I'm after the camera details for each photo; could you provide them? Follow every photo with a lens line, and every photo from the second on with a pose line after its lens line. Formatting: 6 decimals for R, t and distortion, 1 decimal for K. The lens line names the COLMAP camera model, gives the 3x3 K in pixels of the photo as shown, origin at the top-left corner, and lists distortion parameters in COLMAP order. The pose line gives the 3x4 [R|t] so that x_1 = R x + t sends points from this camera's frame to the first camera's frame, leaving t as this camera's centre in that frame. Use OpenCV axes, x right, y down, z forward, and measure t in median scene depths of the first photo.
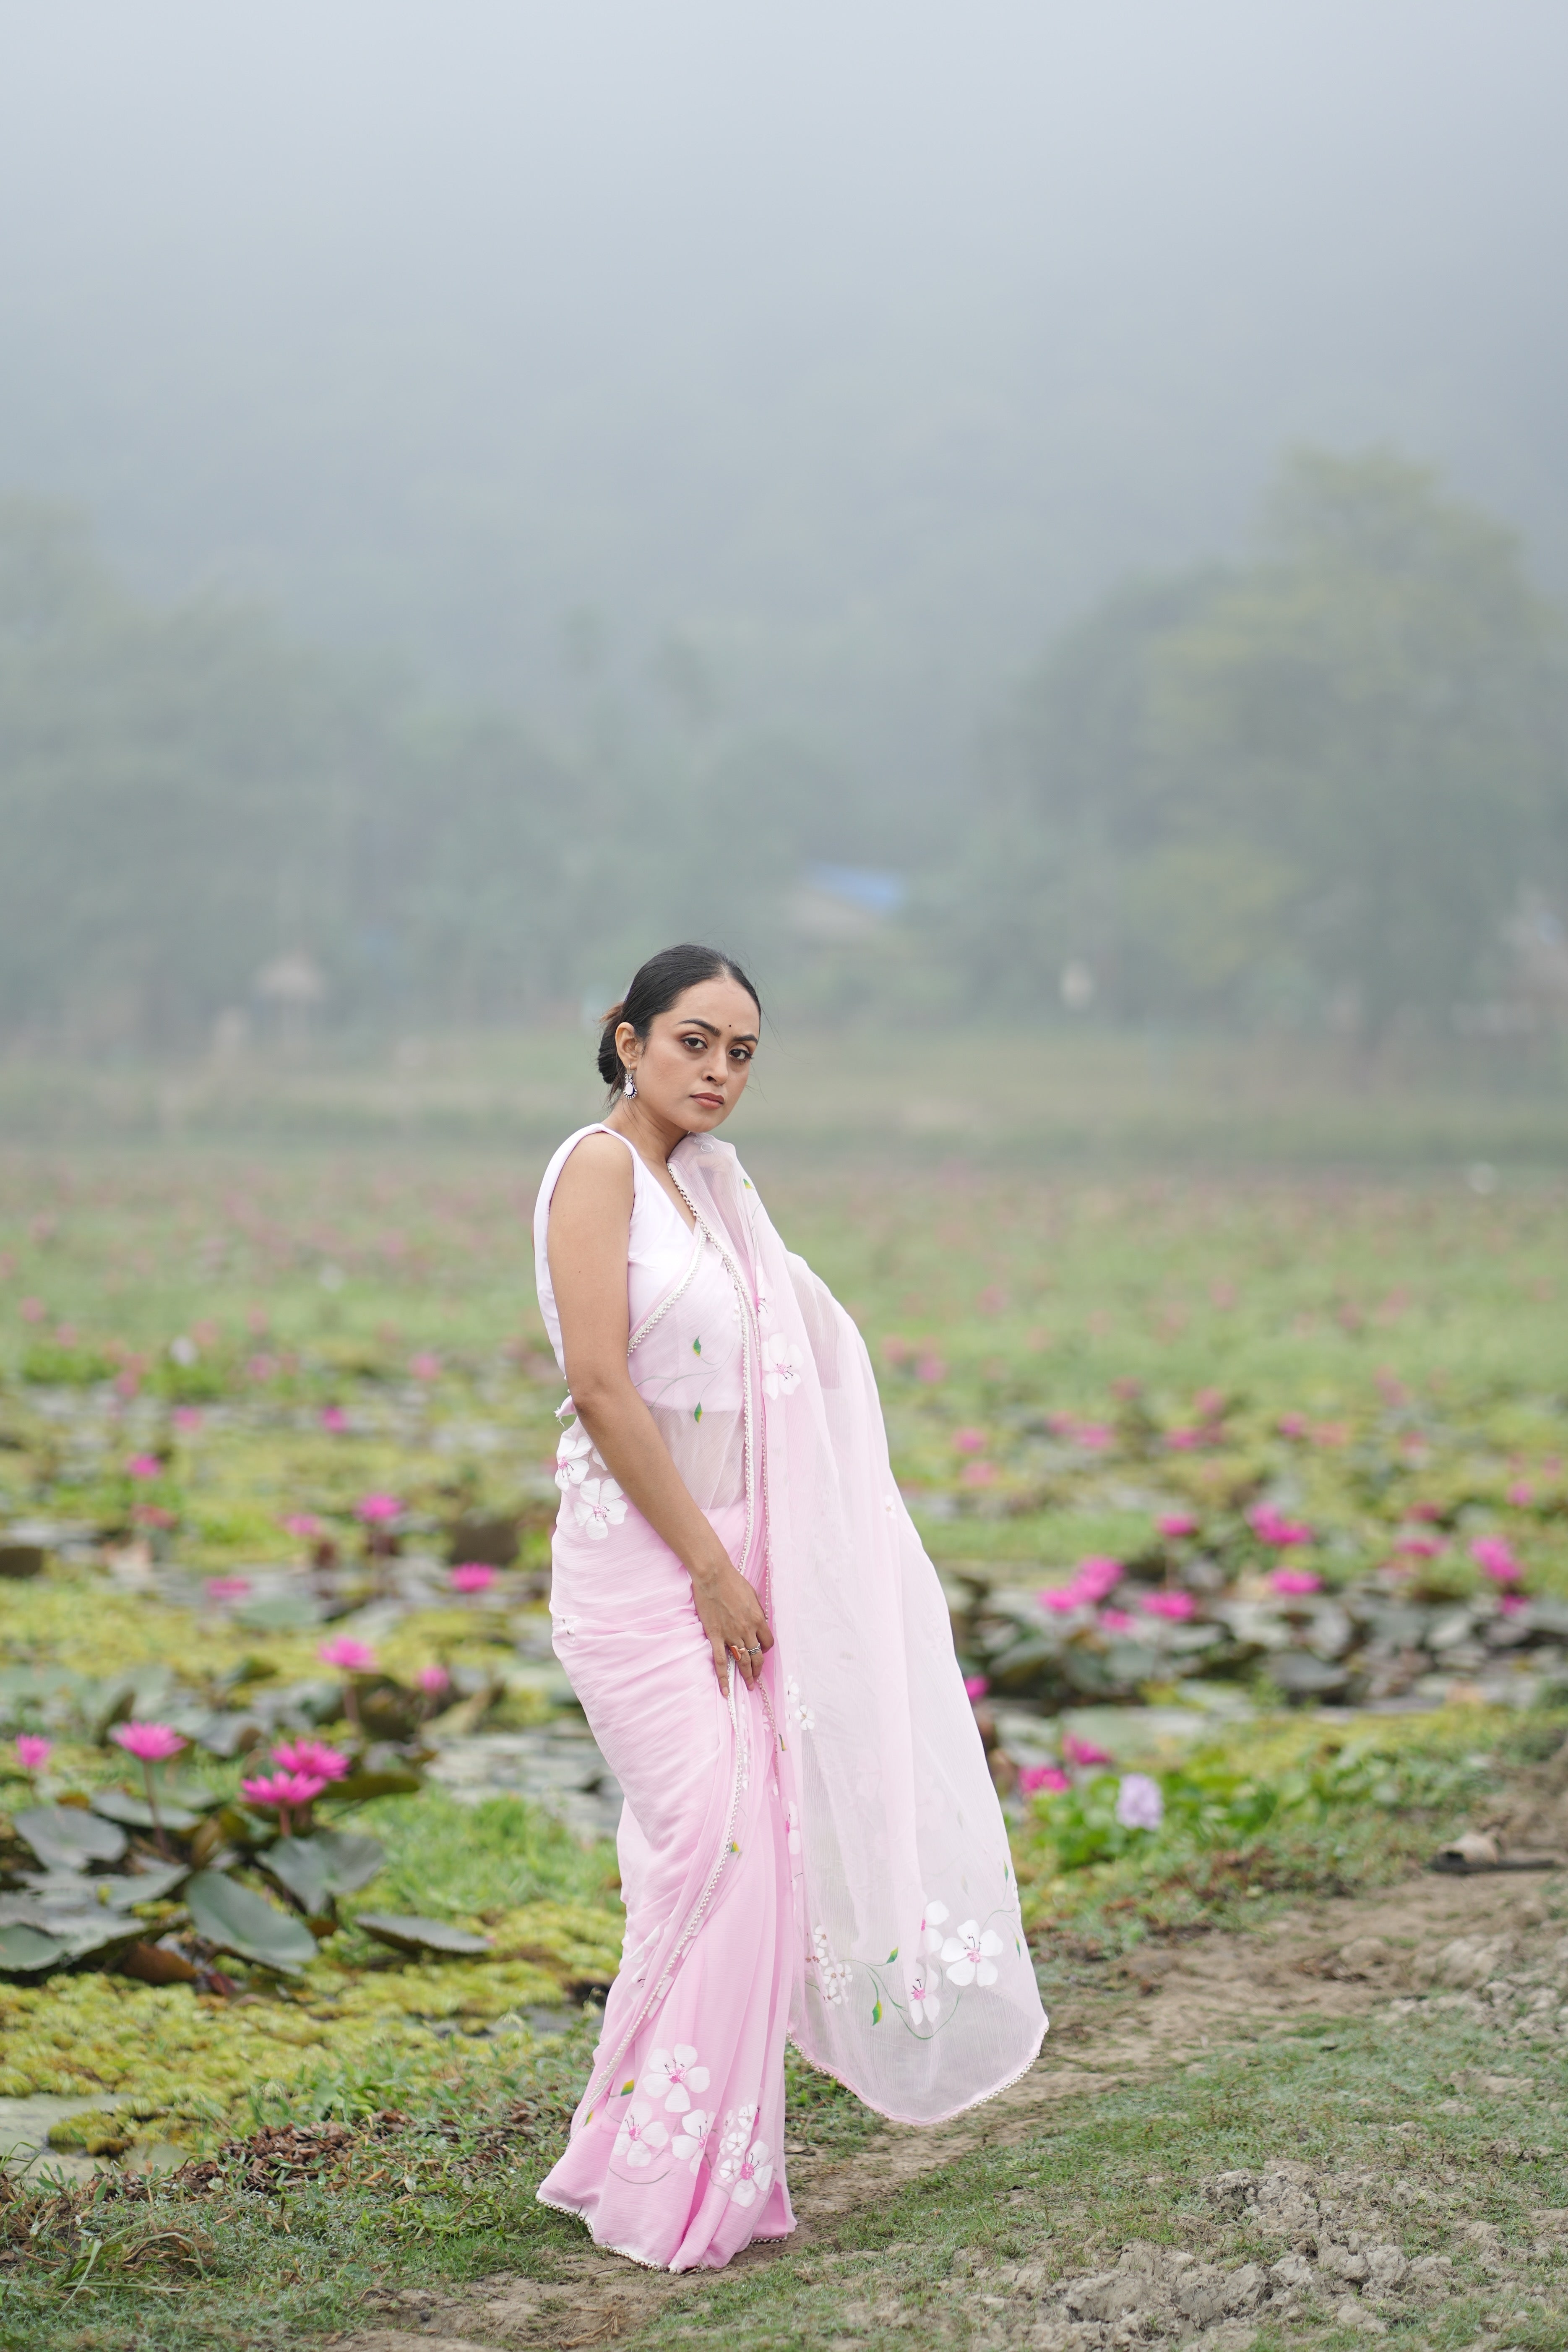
lens RADIAL K [[5694.0, 0, 661.2], [0, 5694.0, 1118.4], [0, 0, 1]] dist [-0.063407, 0.000000]
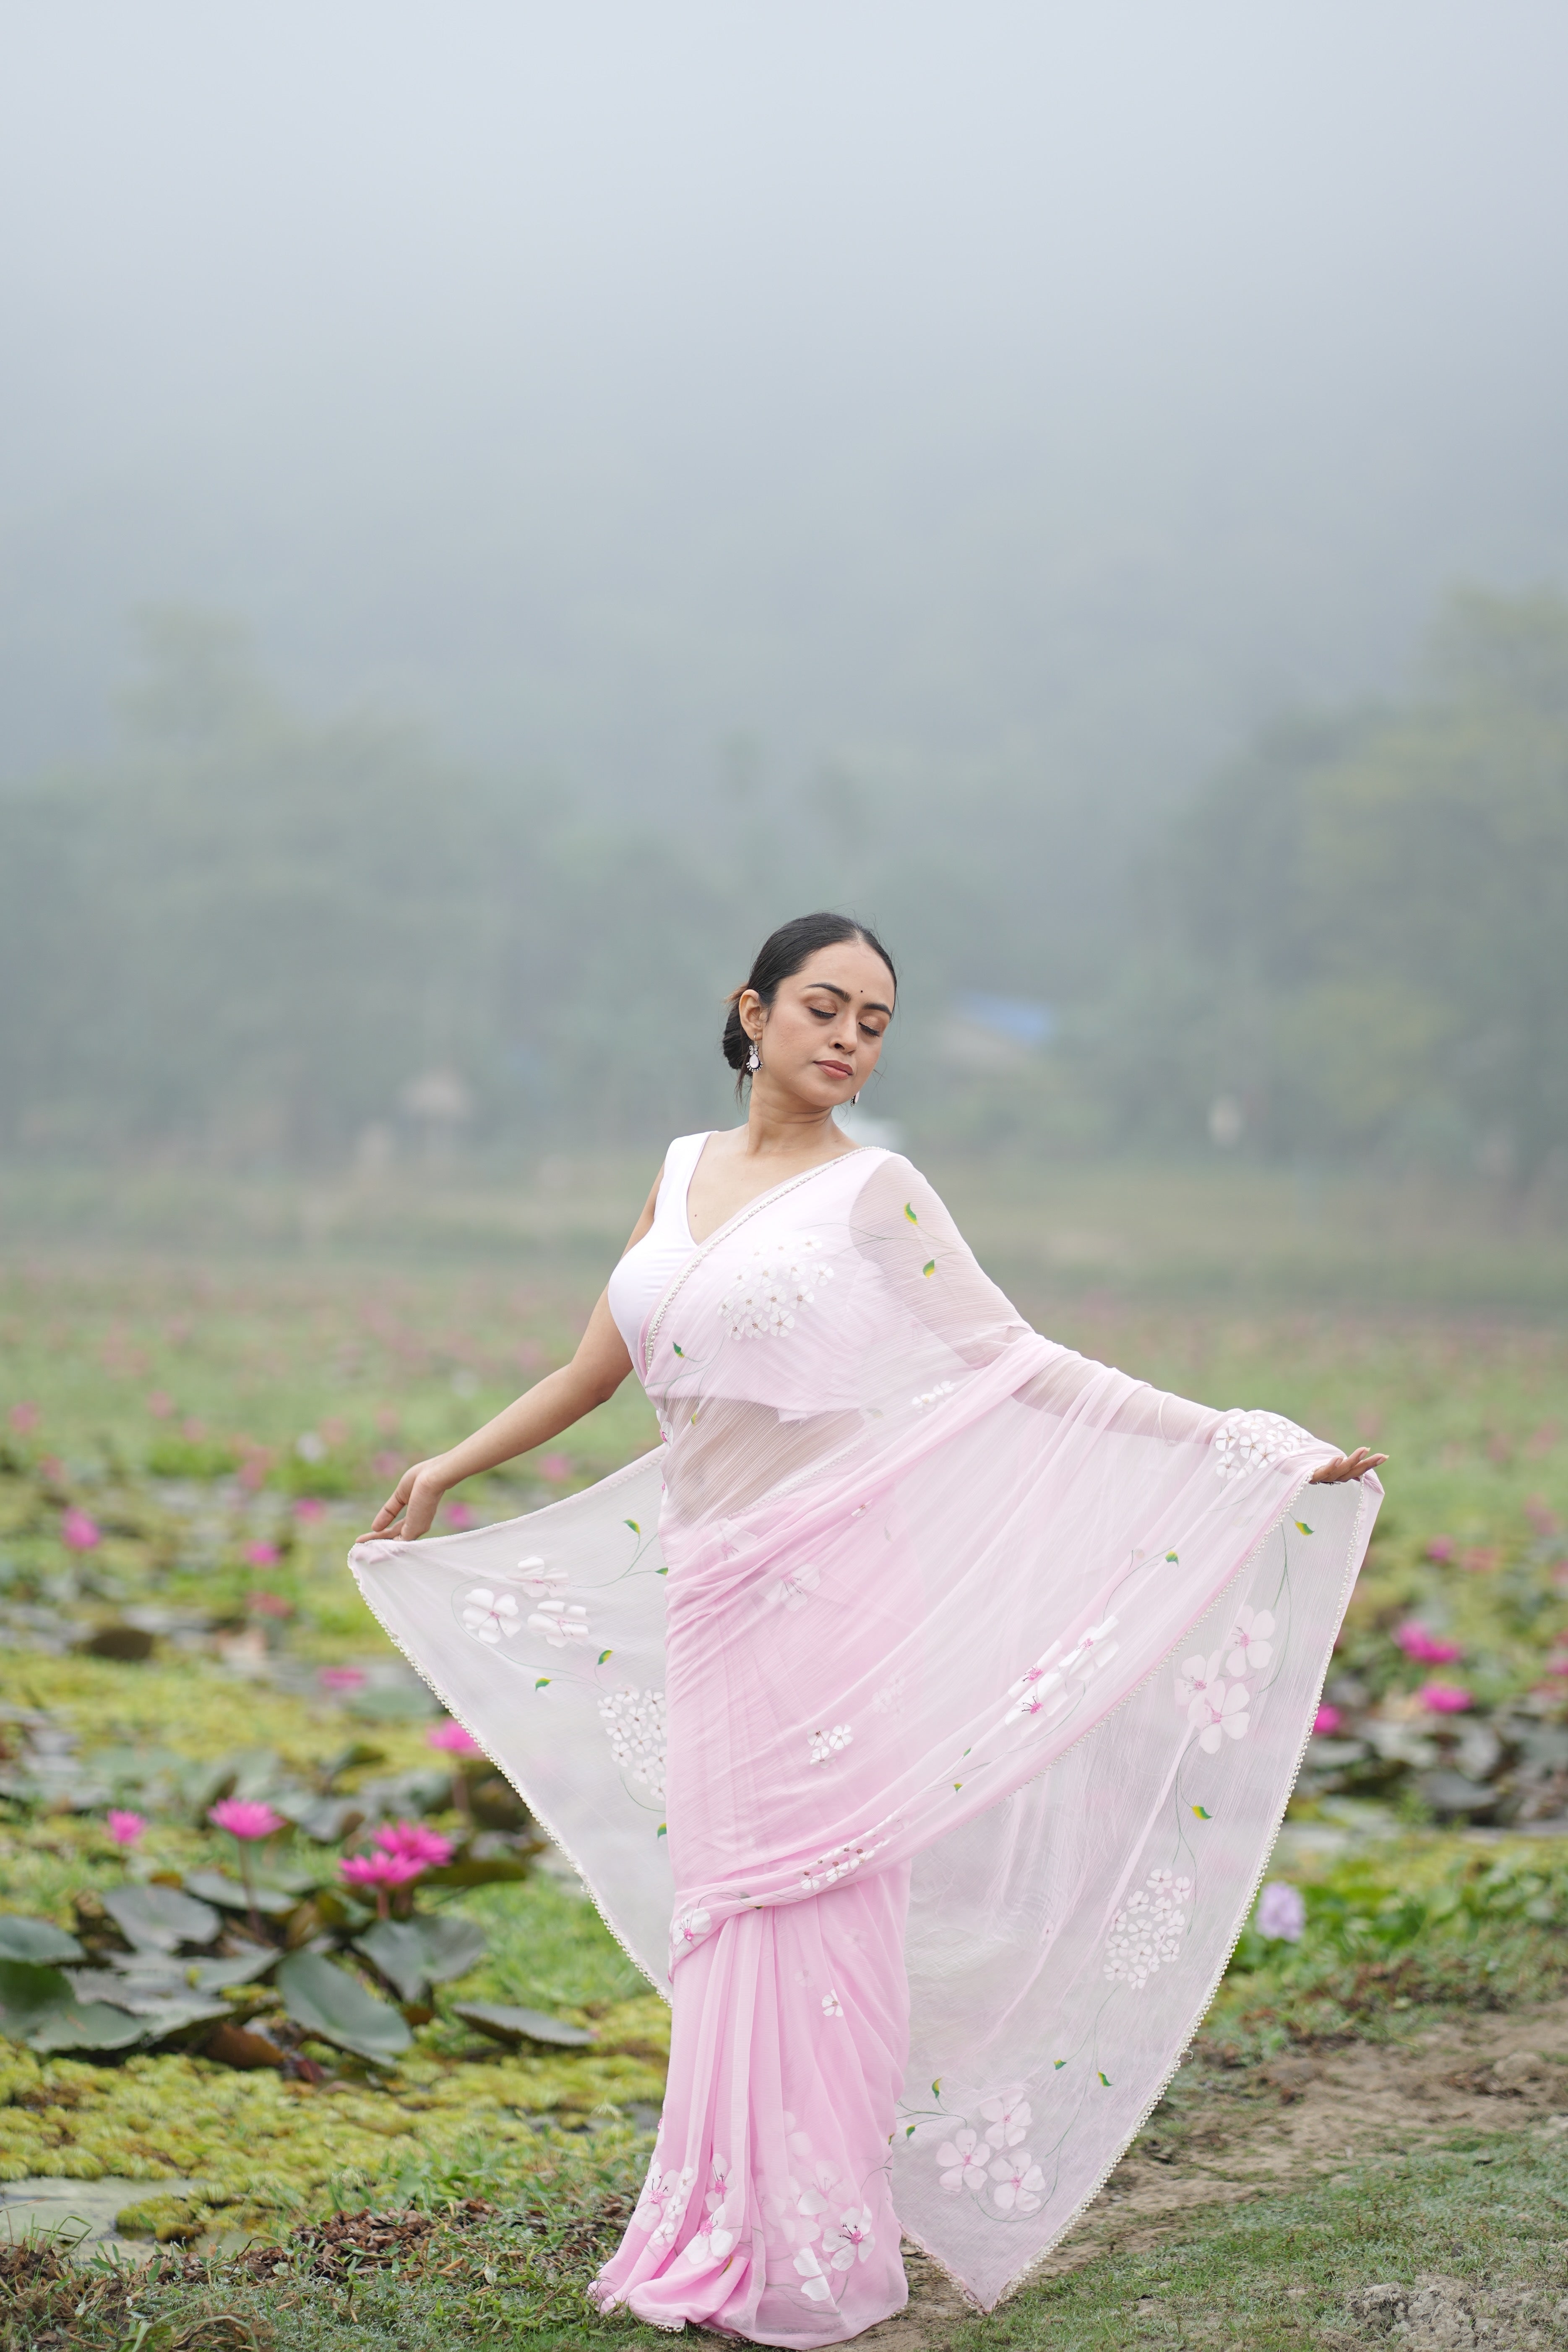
lens RADIAL K [[5694.0, 0, 648.4], [0, 5694.0, 1024.4], [0, 0, 1]] dist [-0.063407, 0.000000]
pose [[0.999304, 0.024009, -0.028564, 0.001370], [-0.025108, 0.998933, -0.038771, 0.008256], [0.027603, 0.039461, 0.998840, 0.029337]]
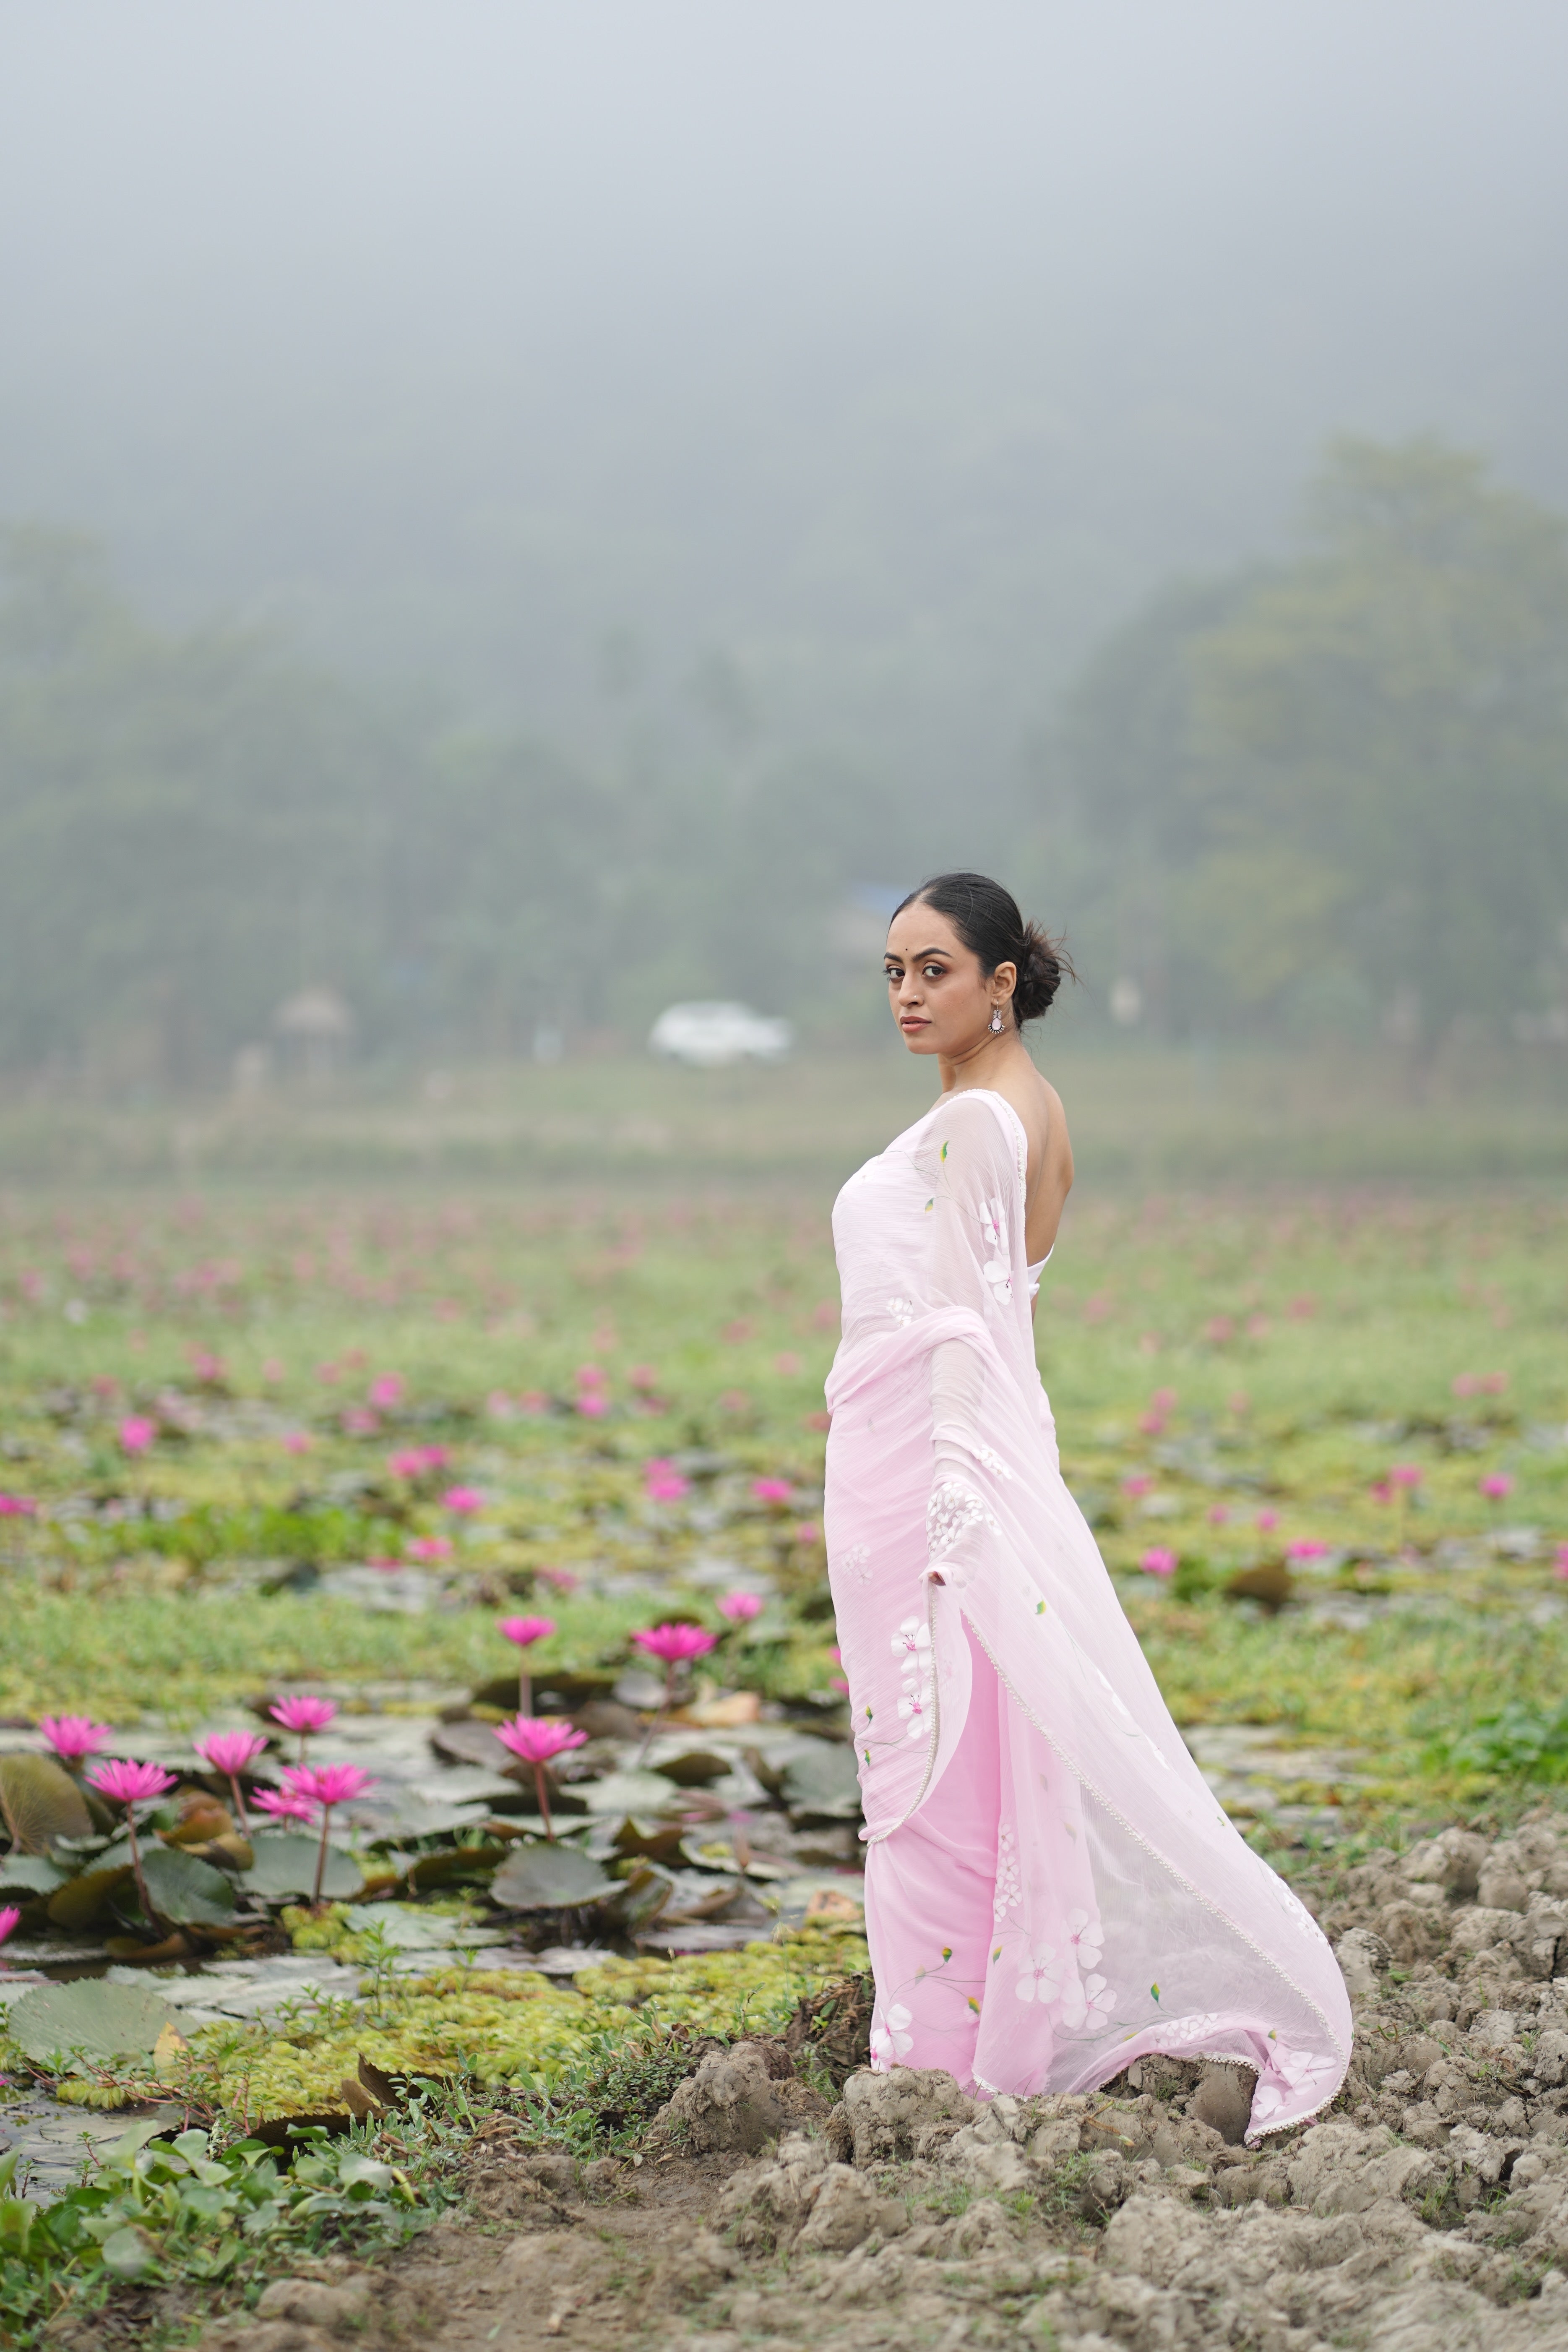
lens RADIAL K [[5694.0, 0, 785.0], [0, 5694.0, 1171.9], [0, 0, 1]] dist [-0.063407, 0.000000]
pose [[0.999778, -0.020942, 0.002372, 0.133894], [0.020936, 0.999777, 0.002725, 0.018312], [-0.002428, -0.002674, 0.999993, 0.369455]]
